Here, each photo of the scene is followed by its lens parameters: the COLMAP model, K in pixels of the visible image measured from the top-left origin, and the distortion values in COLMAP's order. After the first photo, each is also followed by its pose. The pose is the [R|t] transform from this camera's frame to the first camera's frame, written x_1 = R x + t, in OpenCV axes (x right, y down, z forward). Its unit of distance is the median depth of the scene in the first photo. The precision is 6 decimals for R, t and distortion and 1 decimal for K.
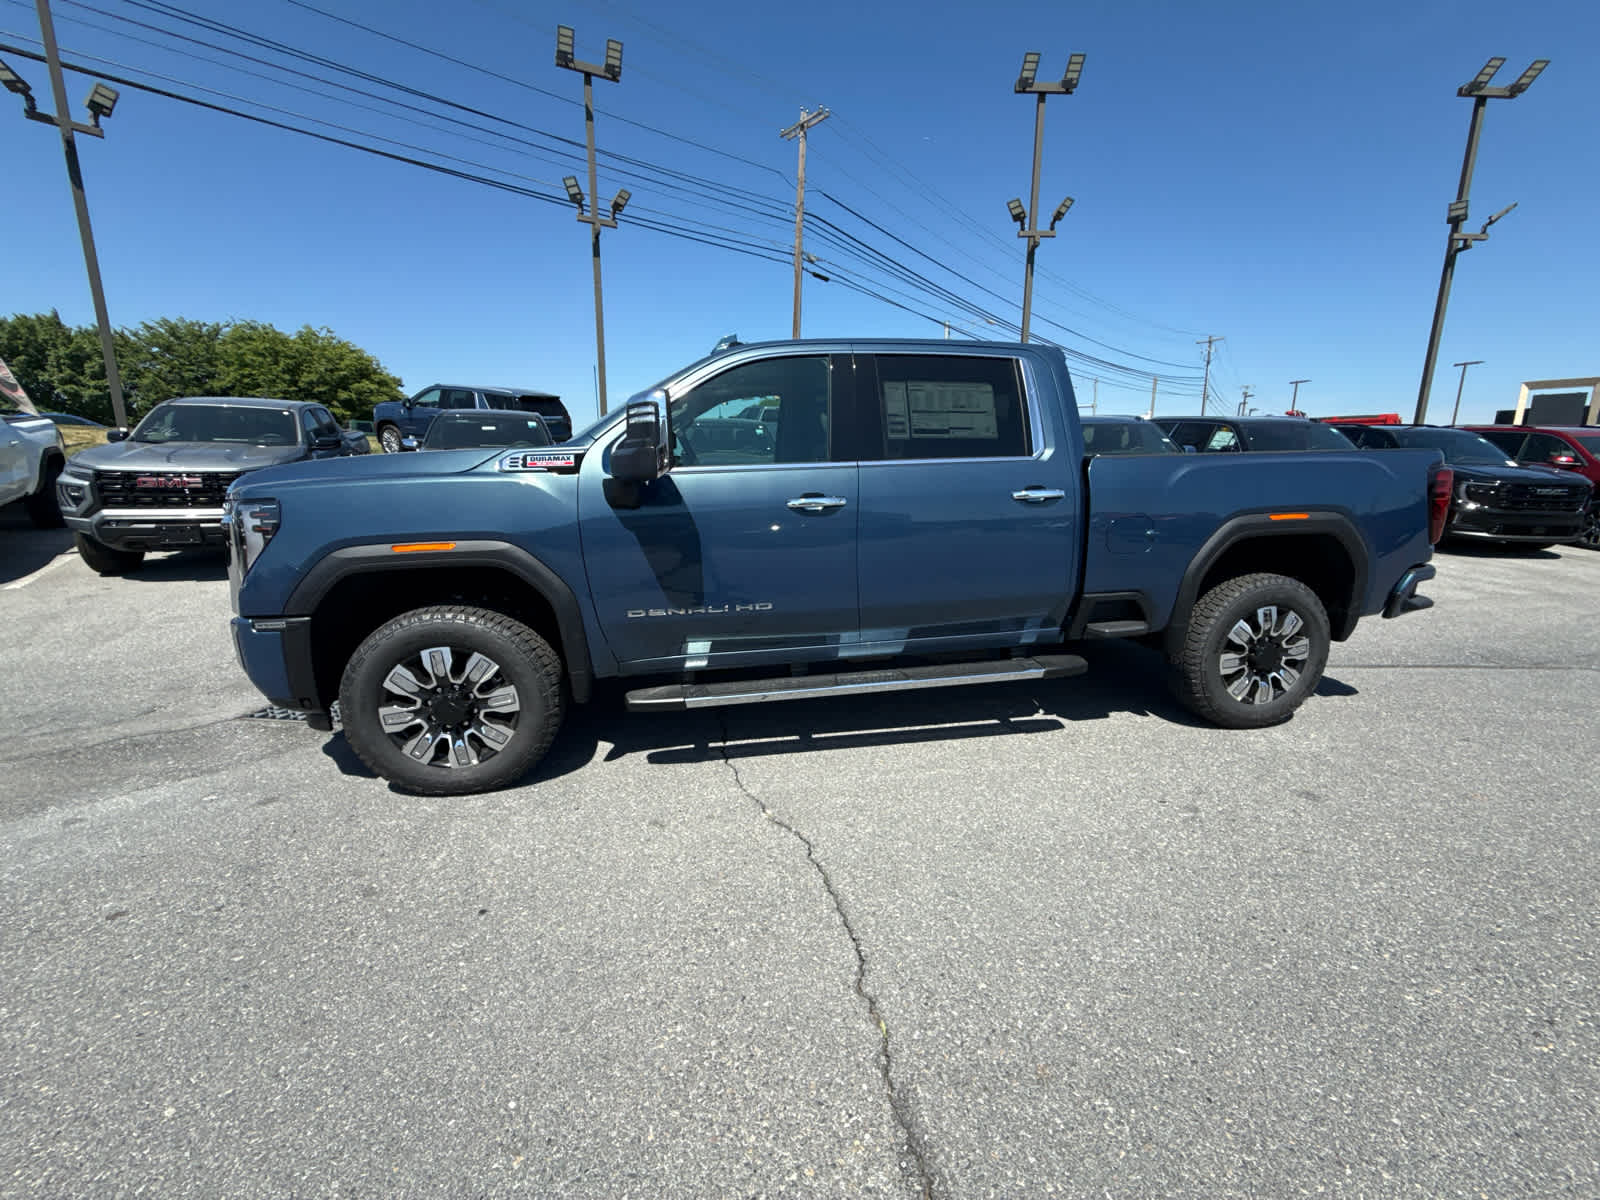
lens RADIAL K [[630.7, 0, 800.9], [0, 630.7, 607.5], [0, 0, 1]] dist [-0.000327, 0.000046]
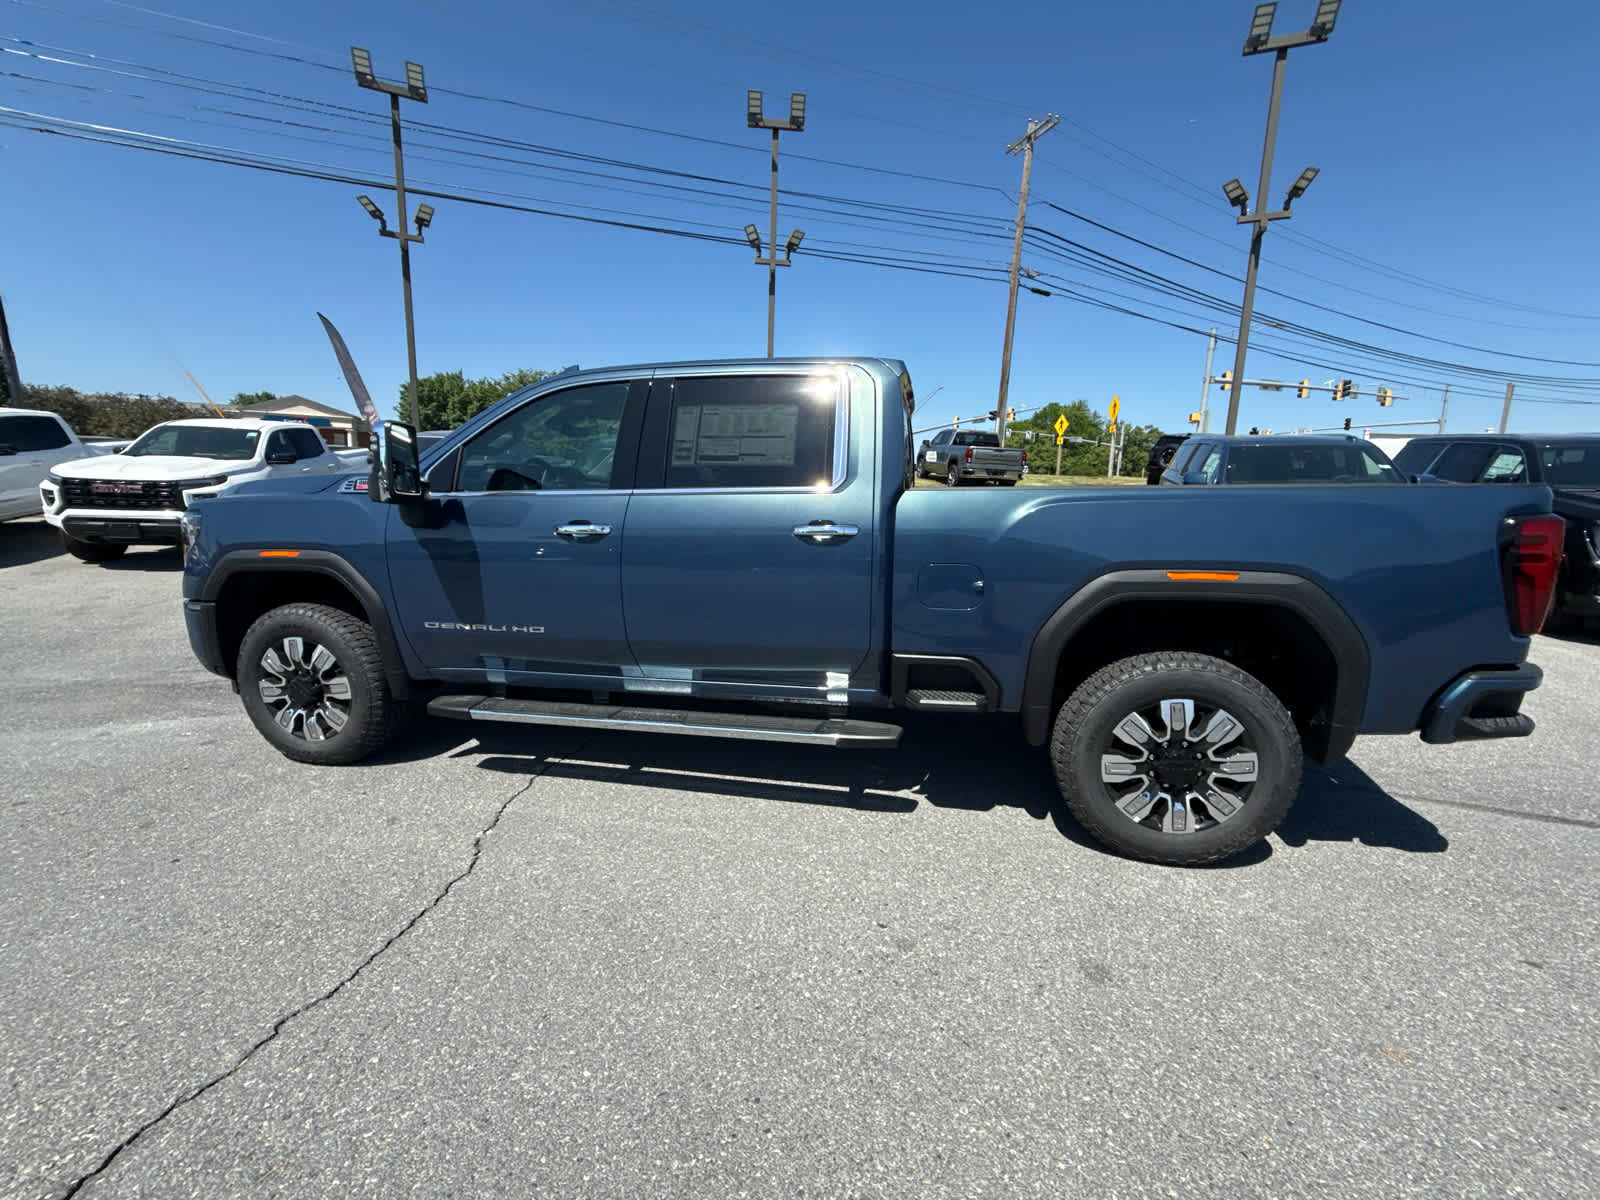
lens RADIAL K [[630.7, 0, 802.3], [0, 630.7, 607.7], [0, 0, 1]] dist [-0.000327, 0.000046]
pose [[0.930421, 0.083904, -0.356759, 0.567904], [-0.096288, 0.995207, -0.017061, -0.049466], [0.353618, 0.050225, 0.934041, 0.164640]]
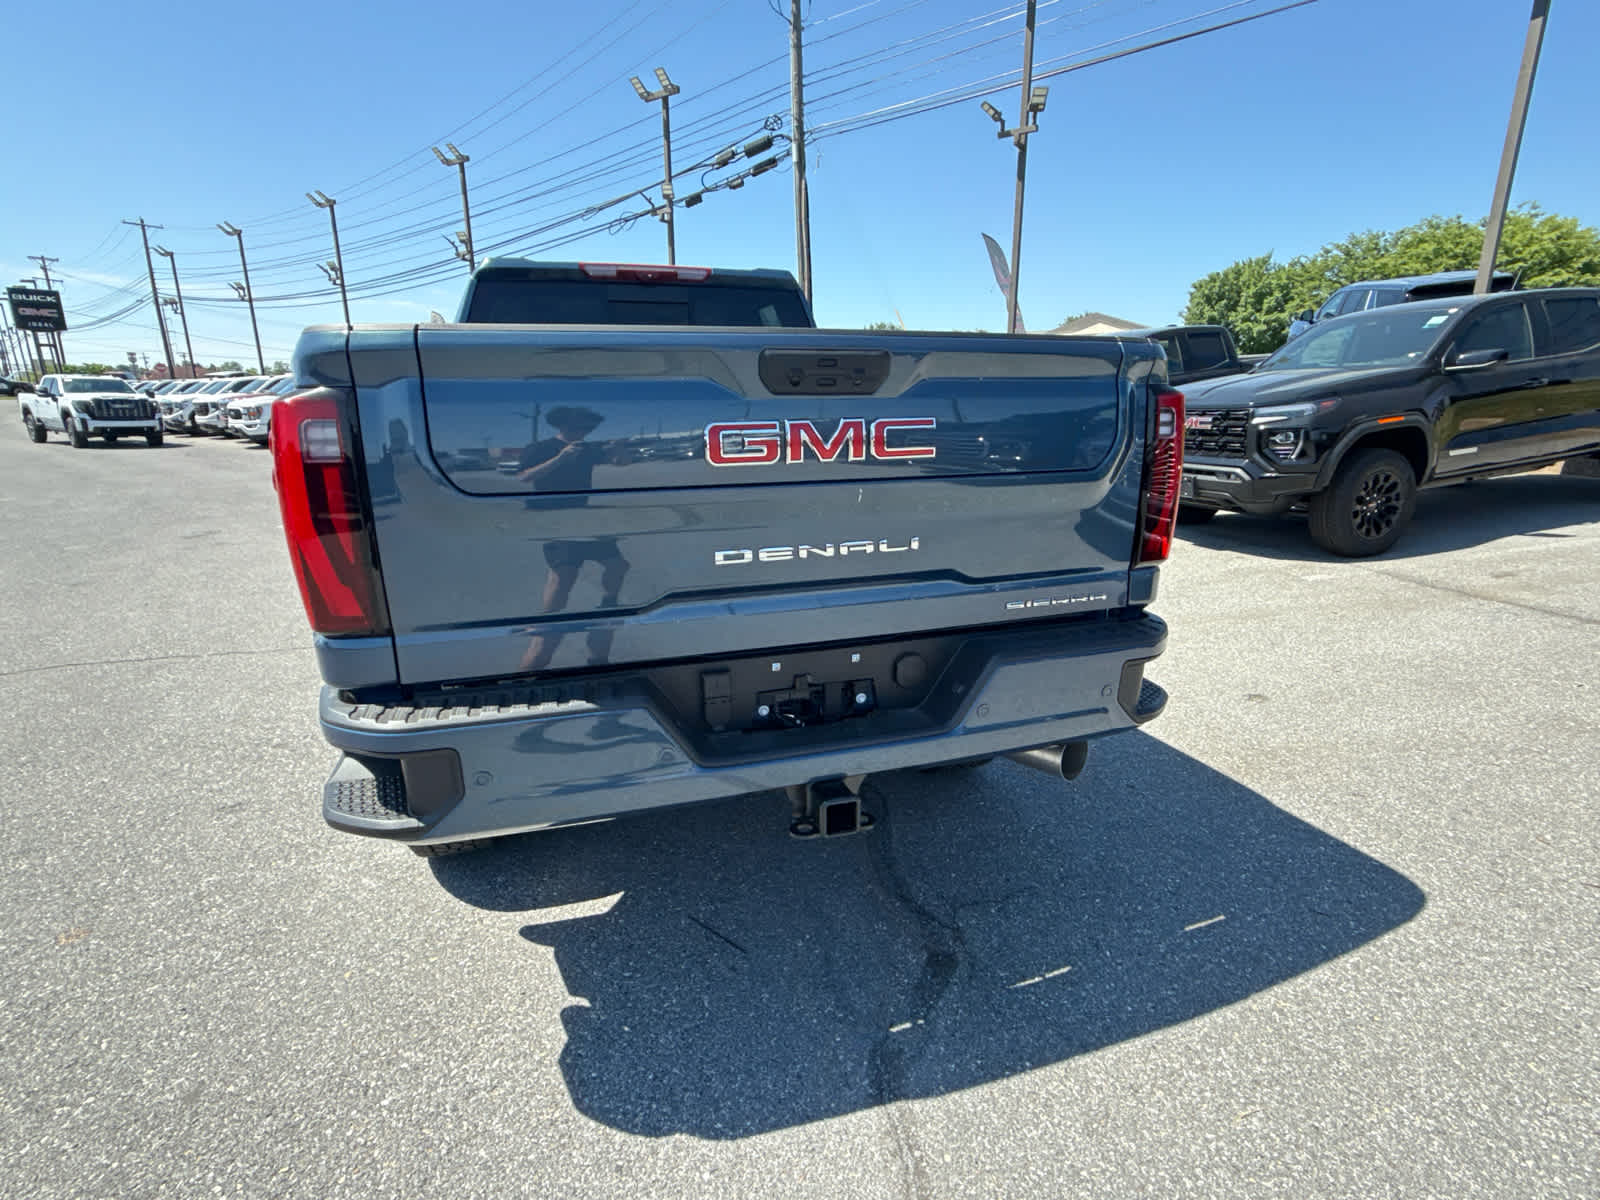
lens RADIAL K [[777.1, 0, 802.5], [0, 777.1, 614.8], [0, 0, 1]] dist [0.002452, -0.001277]
pose [[0.141627, 0.252636, -0.957140, 1.443299], [-0.200071, 0.954238, 0.222266, -0.252381], [0.969491, 0.160017, 0.185691, 1.185703]]
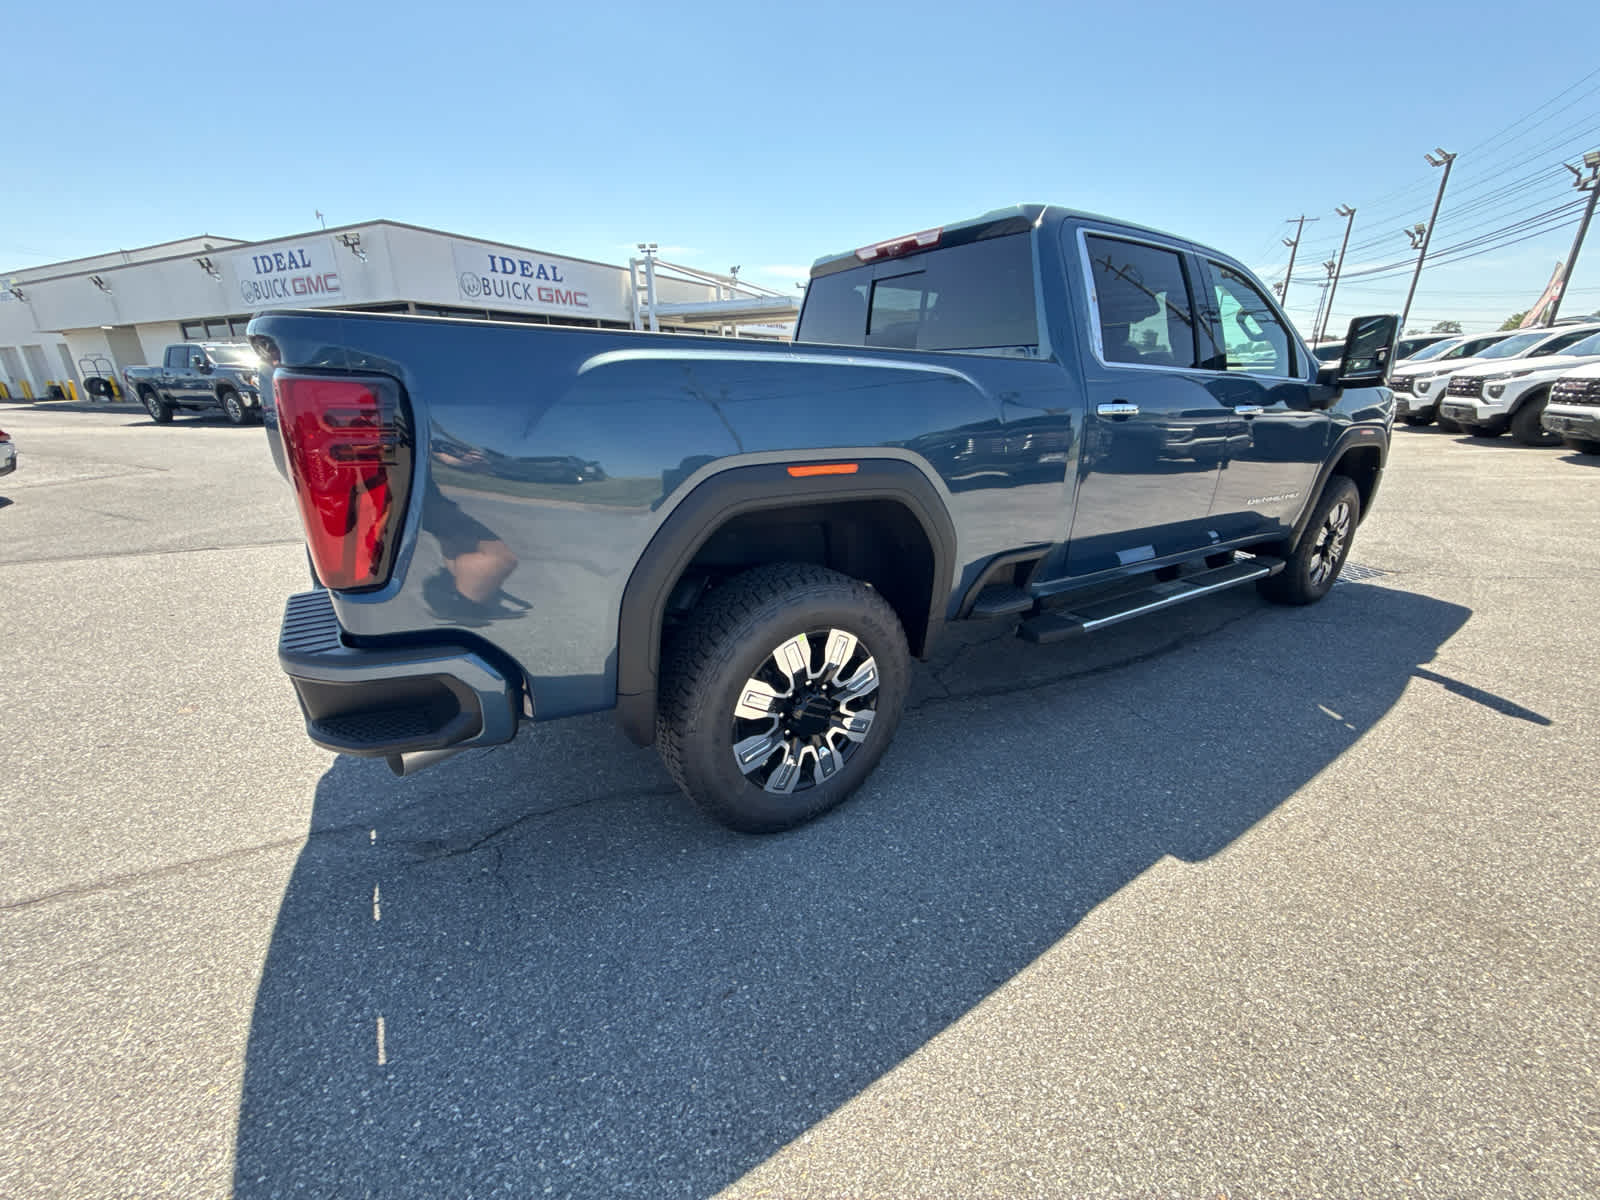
lens RADIAL K [[630.7, 0, 806.8], [0, 630.7, 606.2], [0, 0, 1]] dist [-0.000327, 0.000046]
pose [[-0.914237, 0.136695, -0.381424, 0.831266], [-0.086122, 0.854302, 0.512592, -0.419866], [0.395920, 0.501480, -0.769263, 1.924641]]
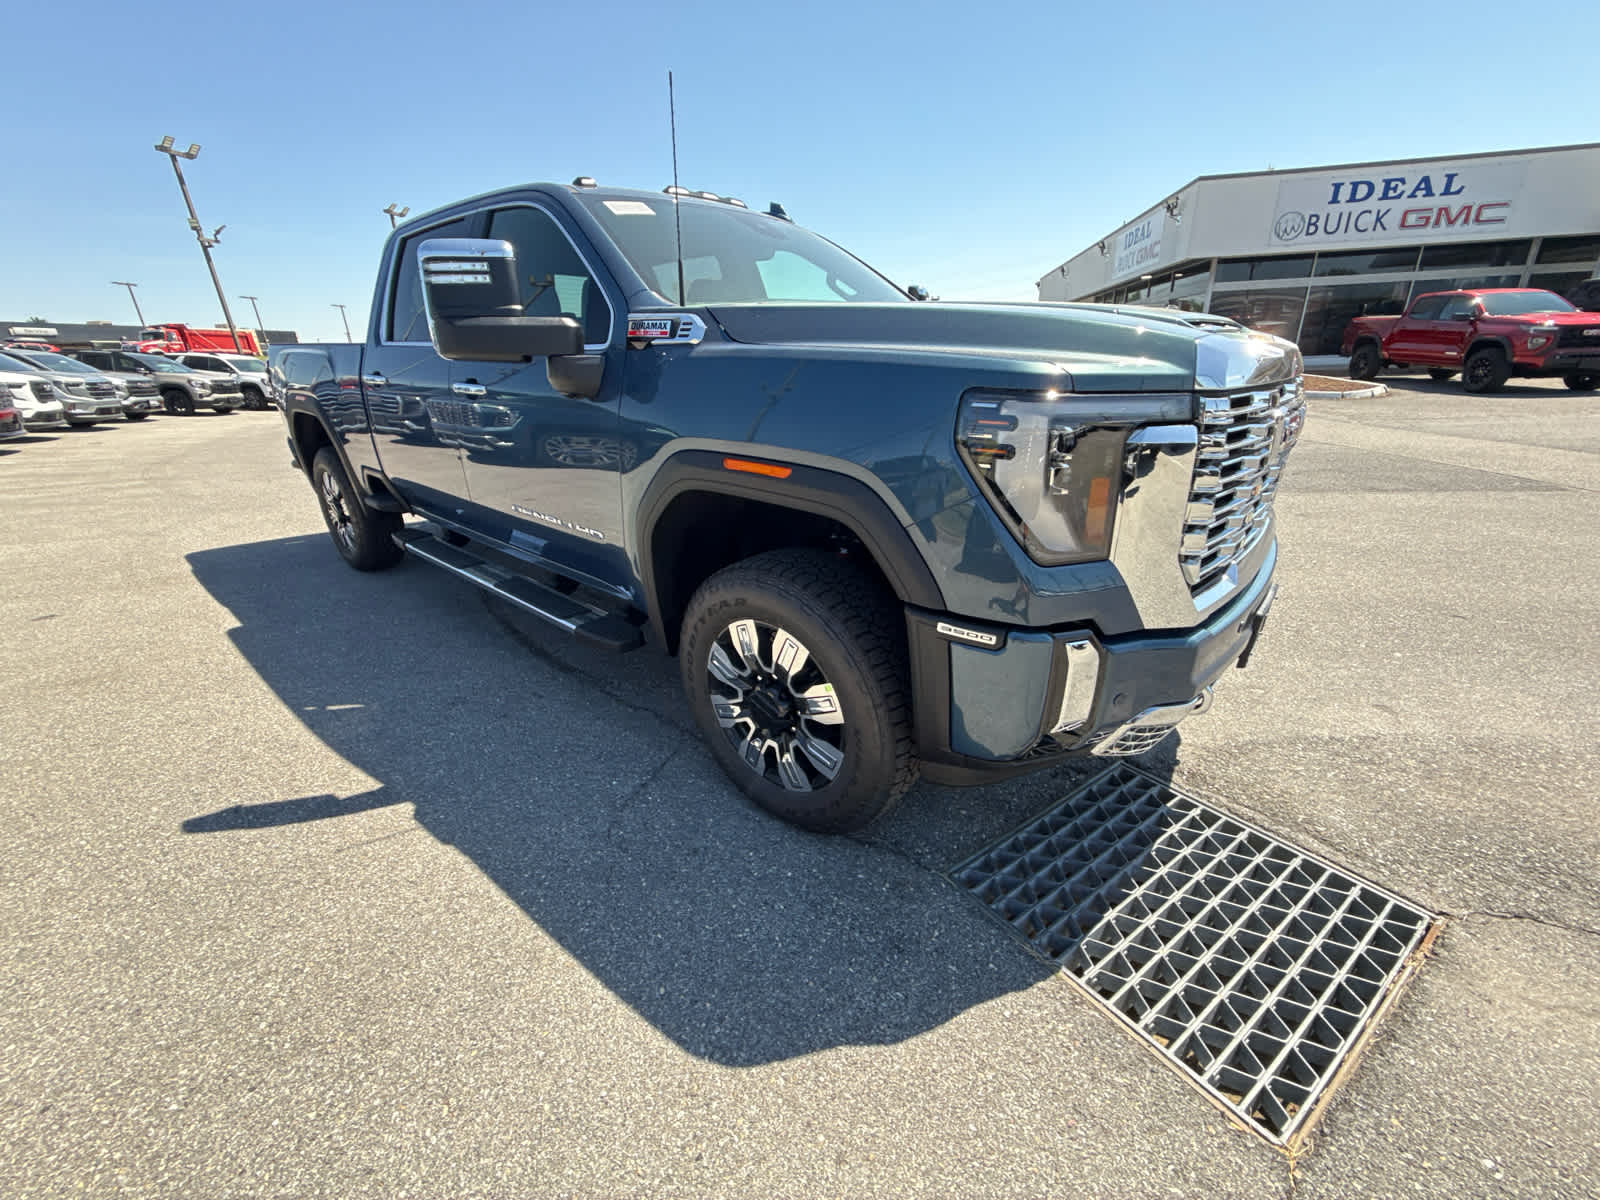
lens RADIAL K [[630.7, 0, 807.7], [0, 630.7, 609.9], [0, 0, 1]] dist [-0.000327, 0.000046]
pose [[-0.639432, -0.275789, 0.717682, -0.943648], [0.188248, 0.848880, 0.493929, -0.325942], [-0.745446, 0.450936, -0.490884, 1.542811]]
